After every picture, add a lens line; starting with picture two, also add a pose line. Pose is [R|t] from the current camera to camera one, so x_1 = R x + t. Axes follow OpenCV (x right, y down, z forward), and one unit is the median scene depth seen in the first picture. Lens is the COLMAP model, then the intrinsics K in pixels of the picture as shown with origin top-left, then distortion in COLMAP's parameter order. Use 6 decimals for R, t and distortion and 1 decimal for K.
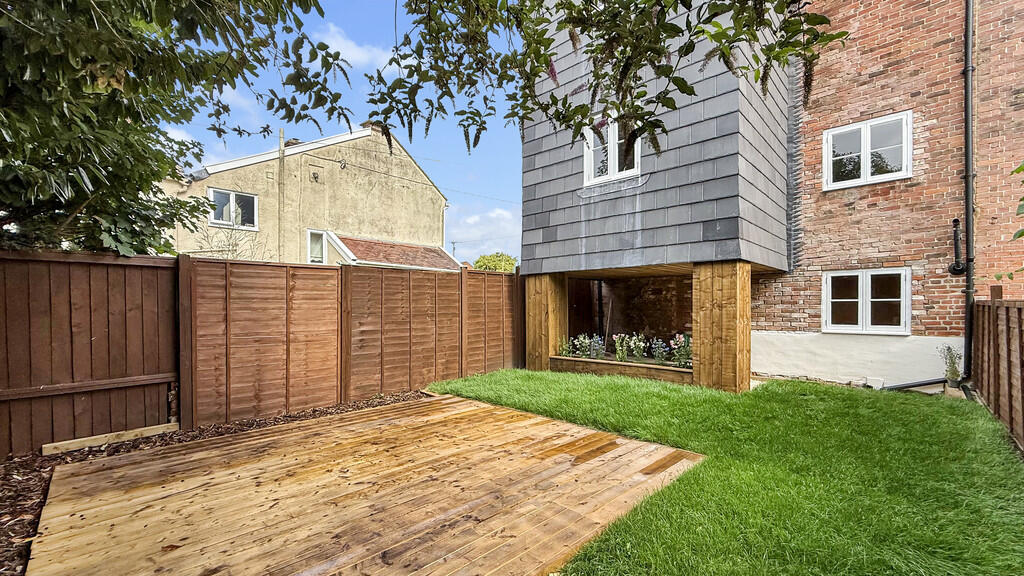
lens RADIAL K [[418.1, 0, 509.4], [0, 418.1, 308.8], [0, 0, 1]] dist [0.001115, 0.000060]
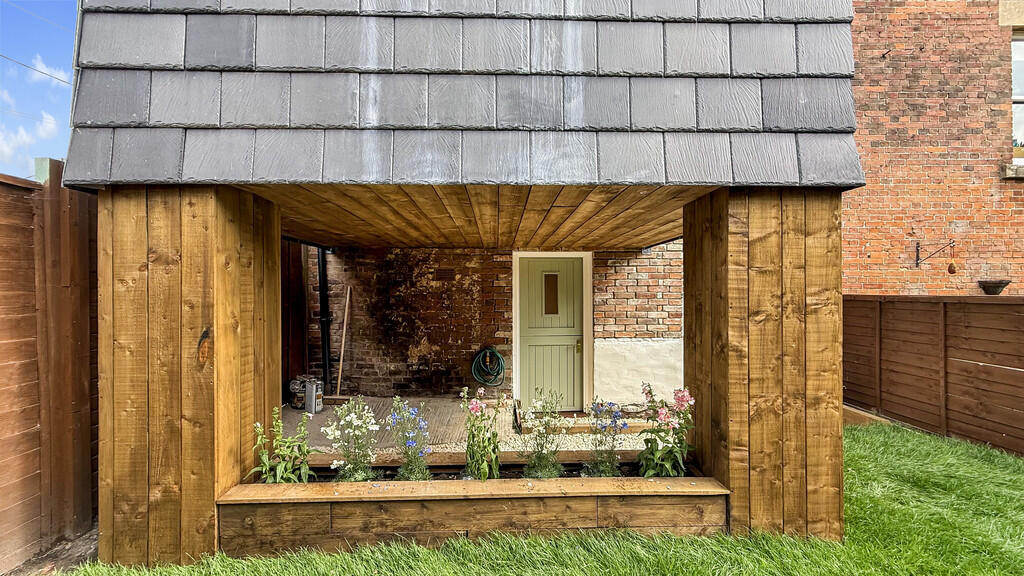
lens RADIAL K [[418.1, 0, 516.3], [0, 418.1, 294.2], [0, 0, 1]] dist [0.001115, 0.000060]
pose [[0.711544, 0.002866, 0.702636, 0.042638], [0.003466, 0.999965, -0.007589, -0.013510], [-0.702633, 0.007835, 0.711509, 0.662161]]
